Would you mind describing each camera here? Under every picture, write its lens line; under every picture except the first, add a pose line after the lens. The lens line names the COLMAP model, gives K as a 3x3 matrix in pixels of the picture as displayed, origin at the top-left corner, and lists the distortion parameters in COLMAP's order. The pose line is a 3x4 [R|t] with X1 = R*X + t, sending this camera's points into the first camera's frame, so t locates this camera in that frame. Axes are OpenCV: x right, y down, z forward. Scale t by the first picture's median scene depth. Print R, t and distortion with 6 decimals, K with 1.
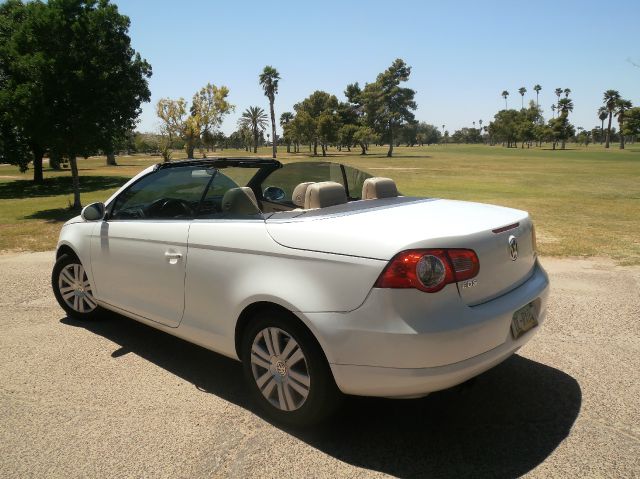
lens RADIAL K [[517.8, 0, 316.0], [0, 517.8, 237.4], [0, 0, 1]] dist [-0.030377, 0.009330]
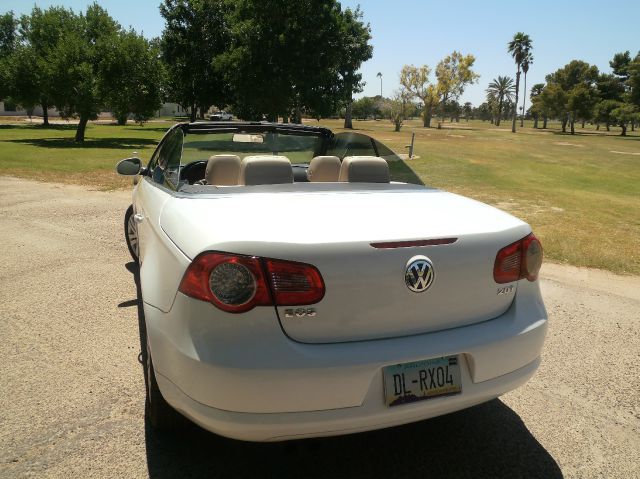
lens RADIAL K [[516.0, 0, 328.9], [0, 516.0, 225.6], [0, 0, 1]] dist [-0.022161, -0.003466]
pose [[0.897570, 0.141591, -0.417517, 0.031543], [-0.126474, 0.989915, 0.063815, -0.004090], [0.422342, -0.004473, 0.906426, 0.018545]]
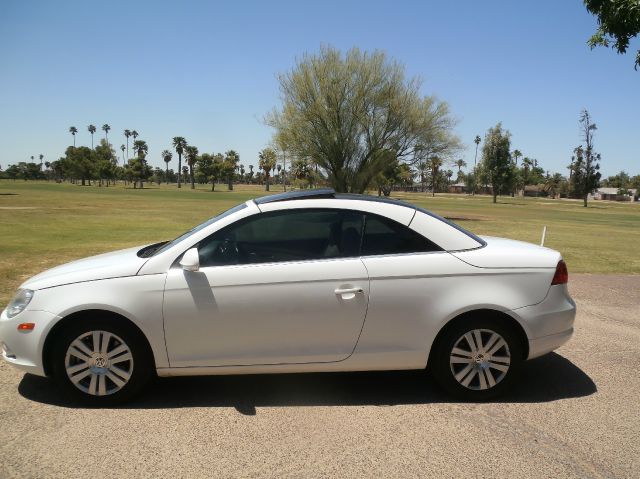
lens RADIAL K [[522.2, 0, 319.3], [0, 522.2, 270.2], [0, 0, 1]] dist [-0.086223, 0.102703]
pose [[0.685195, -0.087339, 0.723104, -0.080120], [0.094556, 0.995050, 0.030587, -0.003470], [-0.722196, 0.047416, 0.690062, 0.022226]]
